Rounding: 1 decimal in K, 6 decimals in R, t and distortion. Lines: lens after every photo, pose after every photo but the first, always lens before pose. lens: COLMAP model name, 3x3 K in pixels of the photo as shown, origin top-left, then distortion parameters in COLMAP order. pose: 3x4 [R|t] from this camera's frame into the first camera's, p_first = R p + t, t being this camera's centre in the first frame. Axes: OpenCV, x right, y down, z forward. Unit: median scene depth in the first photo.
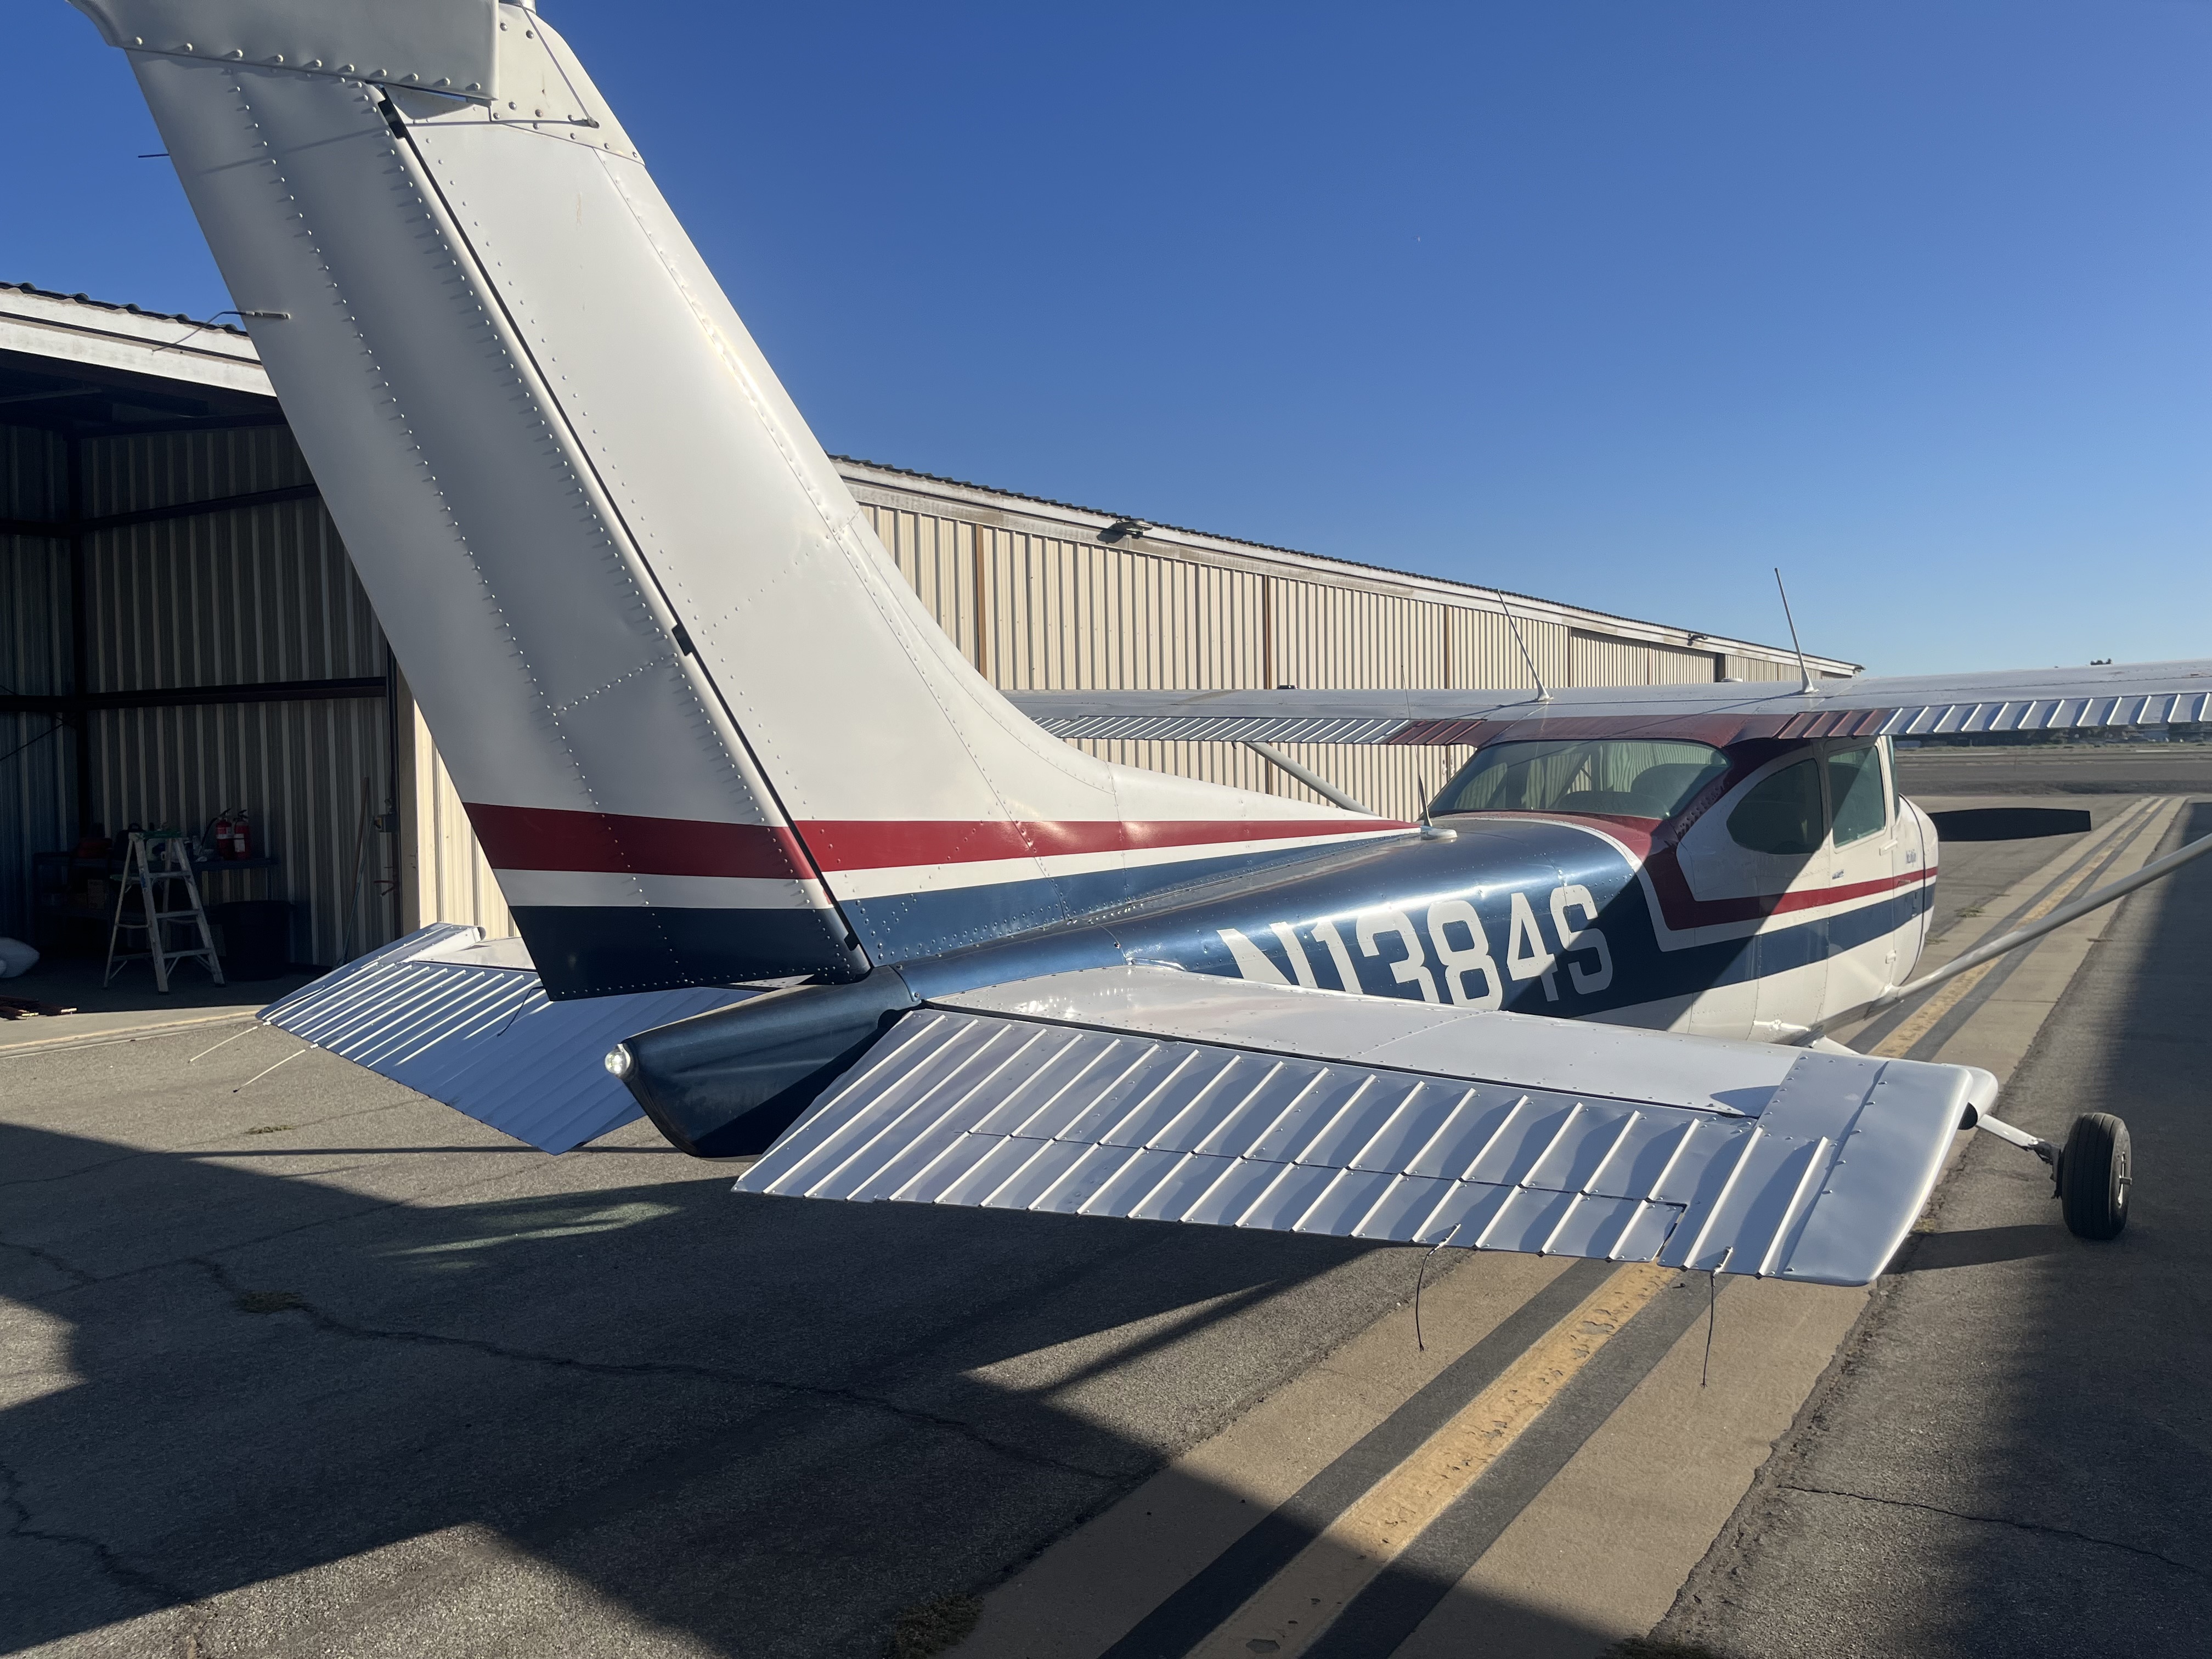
lens RADIAL K [[1653.2, 0, 1110.3], [0, 1653.2, 814.4], [0, 0, 1]] dist [0.054717, -0.069096]
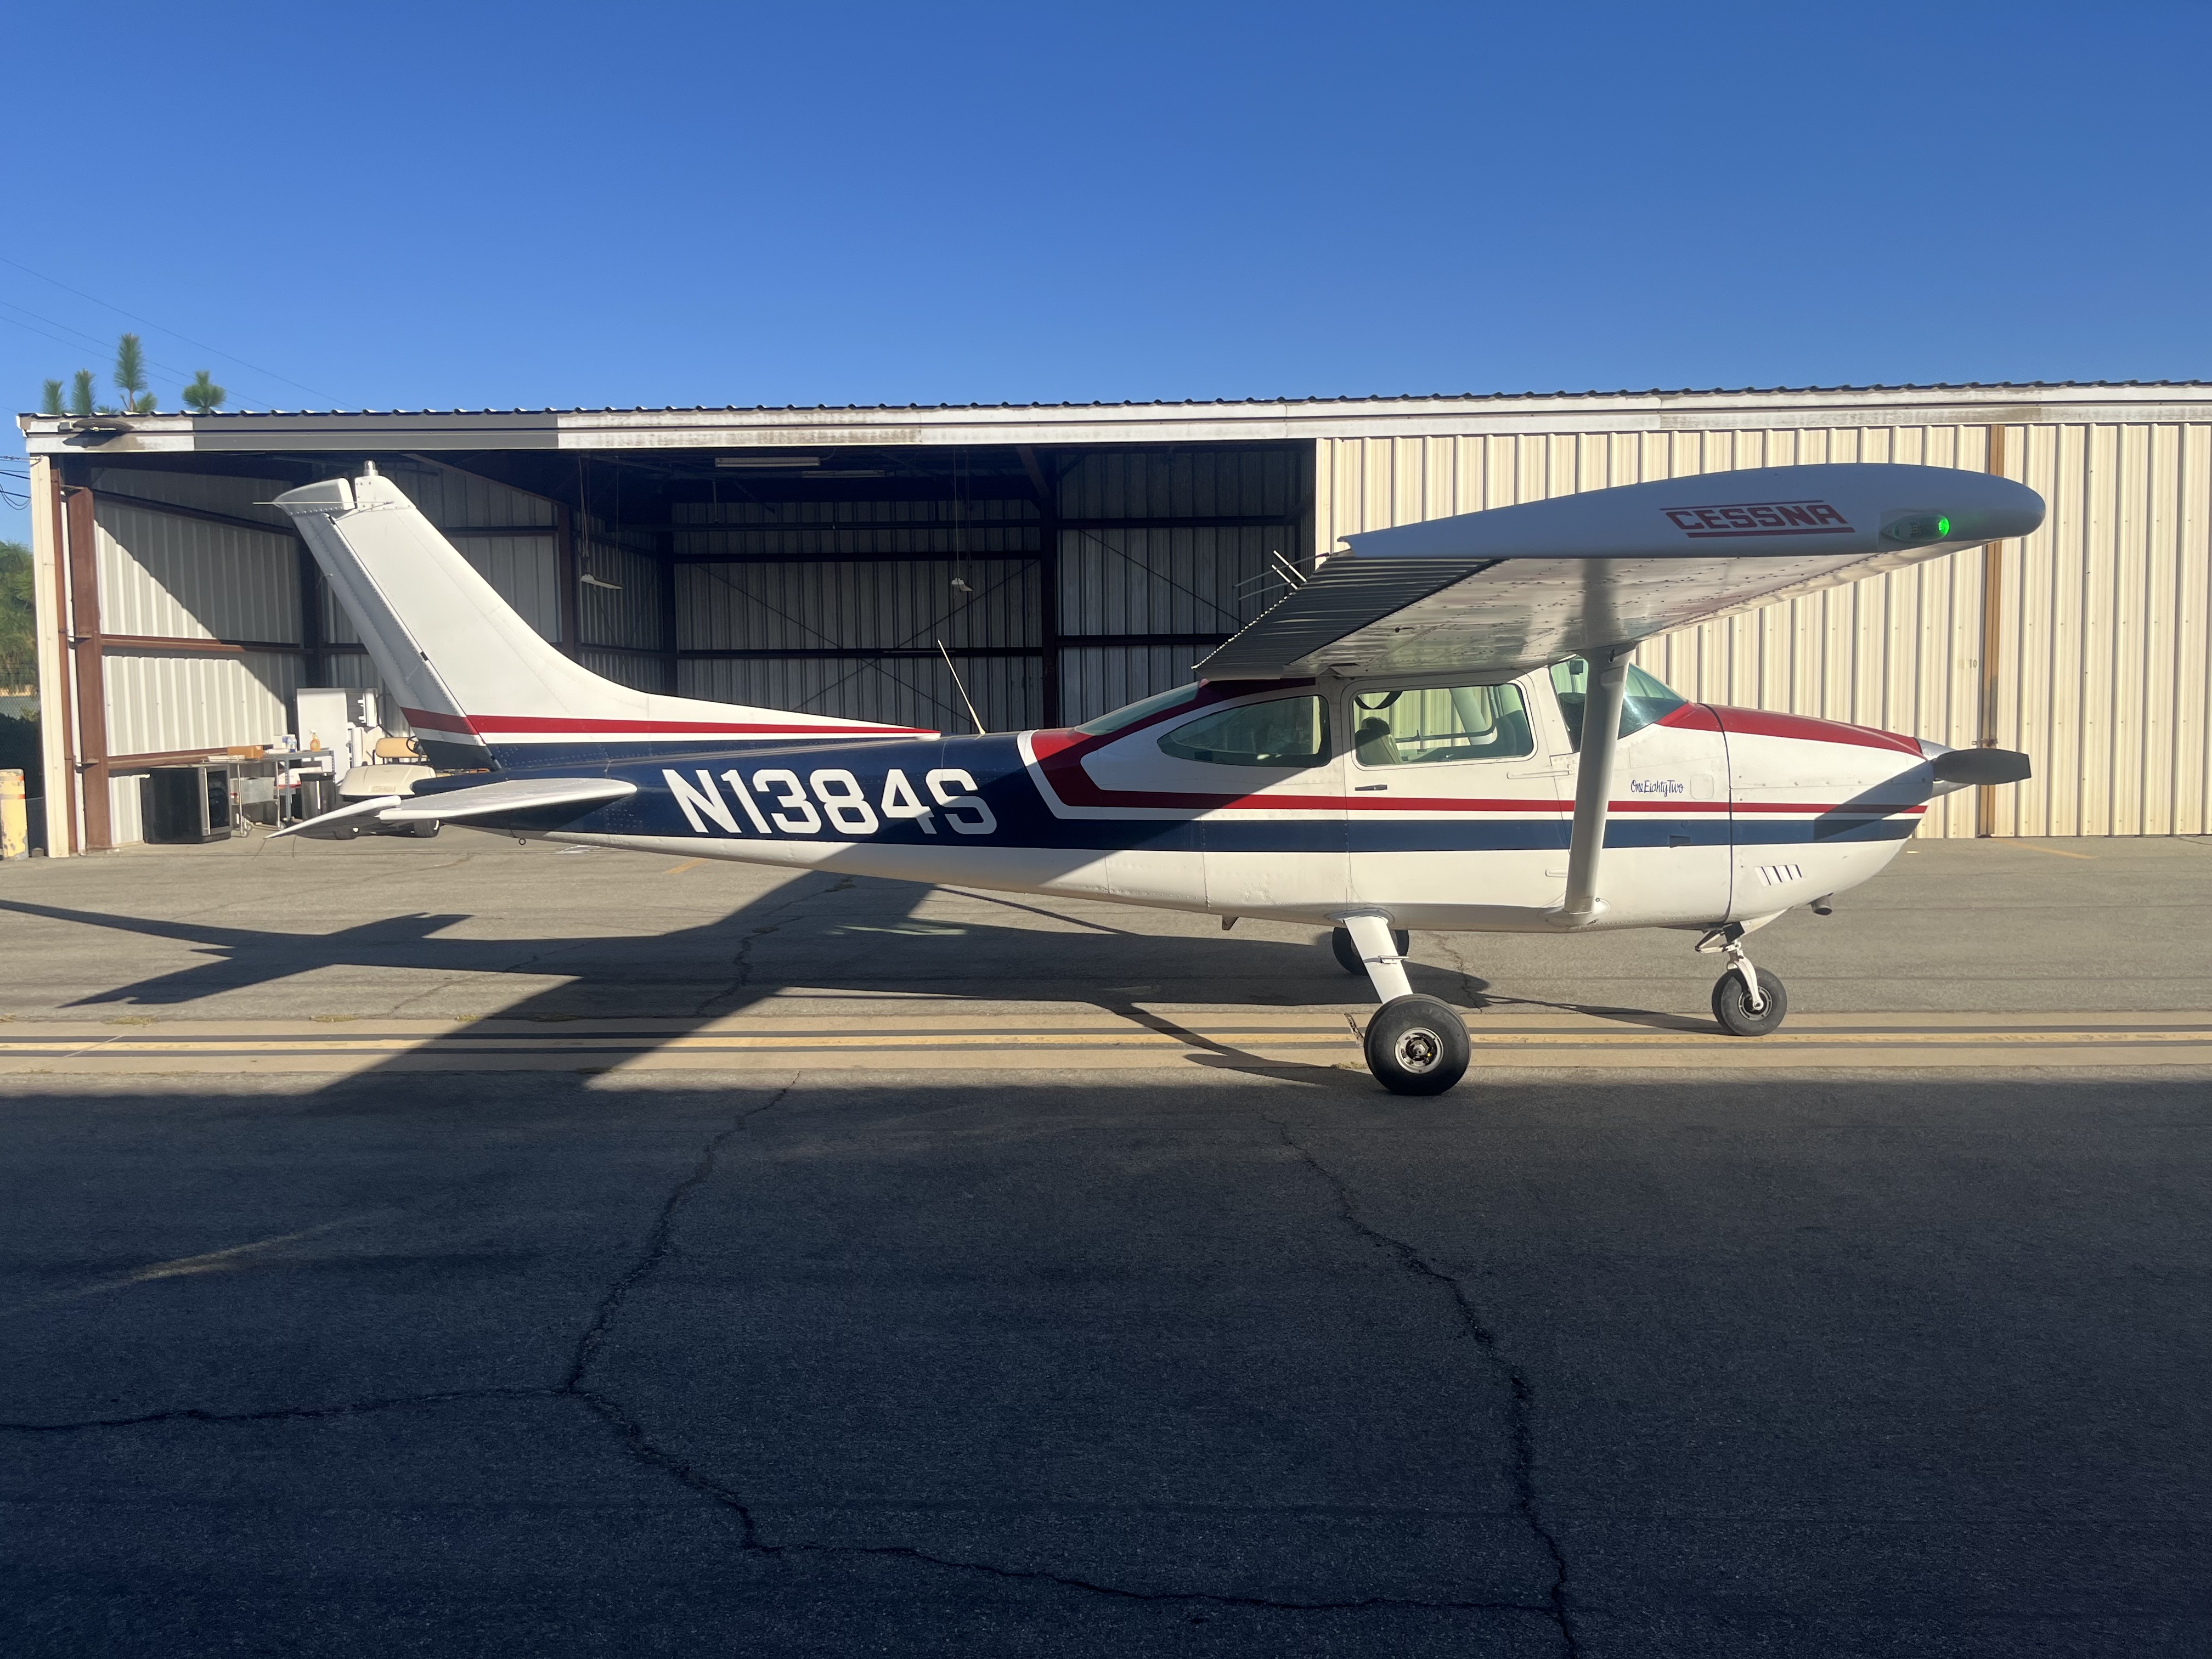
lens RADIAL K [[1653.2, 0, 1110.3], [0, 1653.2, 814.4], [0, 0, 1]] dist [0.054717, -0.069096]
pose [[0.545066, 0.072416, -0.835260, 1.809624], [-0.023700, 0.997195, 0.070990, -0.035541], [0.838058, -0.018899, 0.545254, 0.209788]]
